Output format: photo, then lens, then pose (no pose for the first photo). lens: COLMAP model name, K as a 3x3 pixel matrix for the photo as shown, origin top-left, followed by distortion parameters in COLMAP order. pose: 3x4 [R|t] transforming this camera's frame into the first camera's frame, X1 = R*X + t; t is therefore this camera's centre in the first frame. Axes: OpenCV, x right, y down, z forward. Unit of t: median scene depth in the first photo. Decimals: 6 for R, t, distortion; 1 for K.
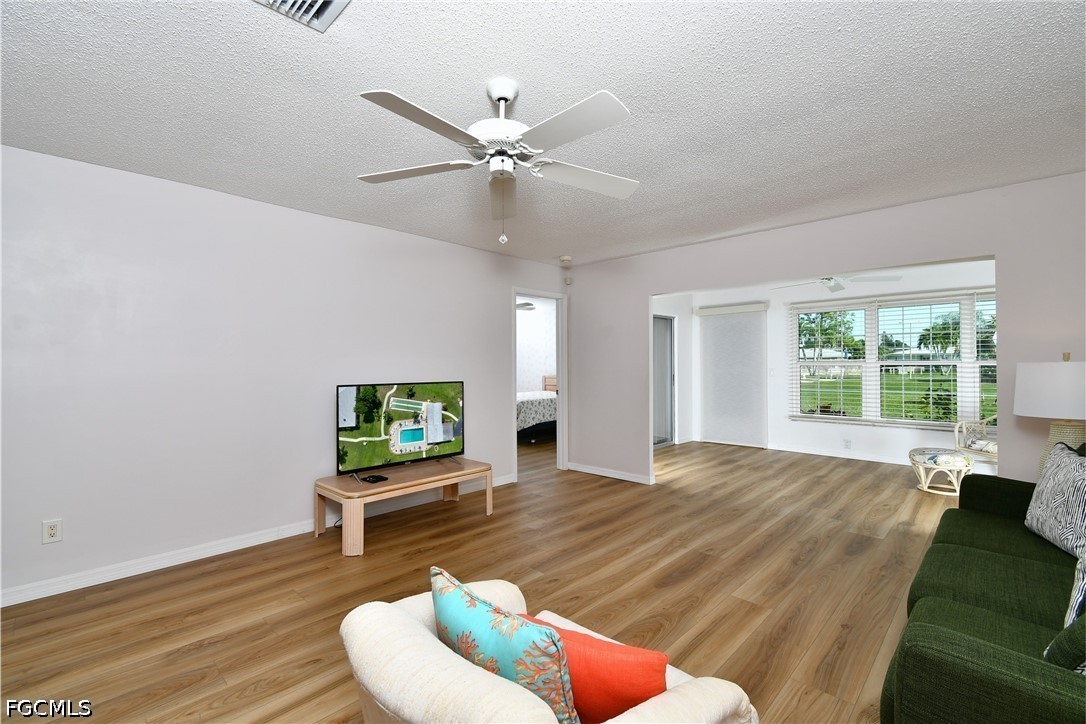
lens RADIAL K [[478.9, 0, 546.3], [0, 478.9, 361.7], [0, 0, 1]] dist [-0.003813, -0.000273]
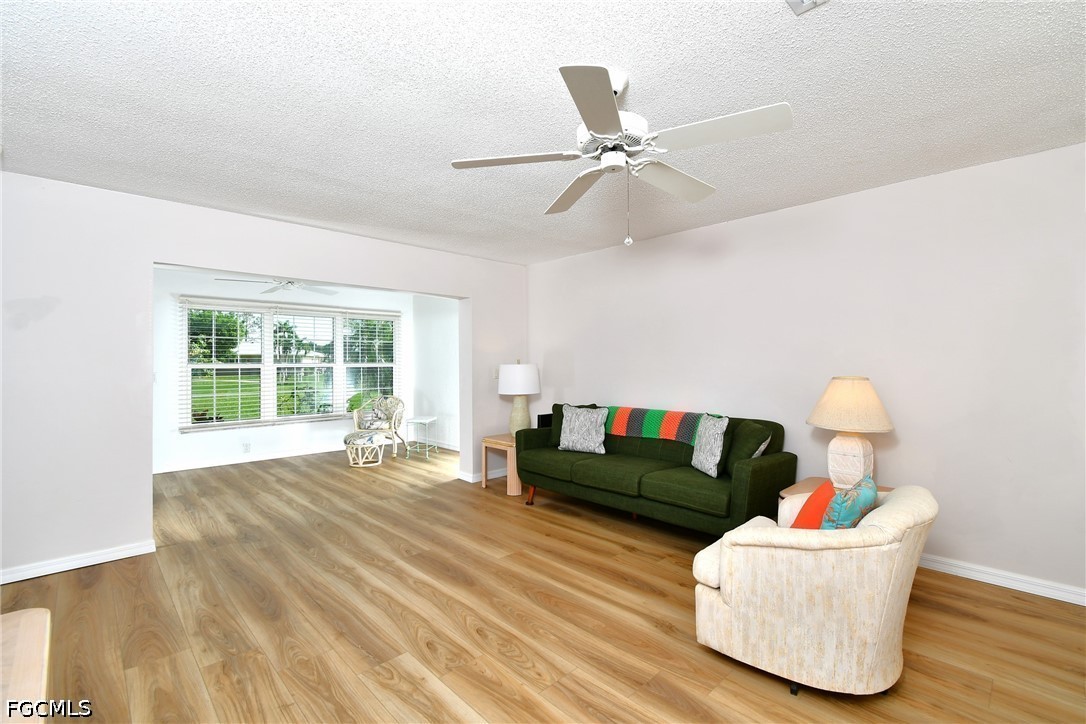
lens RADIAL K [[478.9, 0, 546.3], [0, 478.9, 363.1], [0, 0, 1]] dist [-0.003813, -0.000273]
pose [[0.021775, 0.004689, 0.999752, -0.569063], [-0.000825, 0.999989, -0.004672, 0.002403], [-0.999763, -0.000723, 0.021778, 0.597868]]
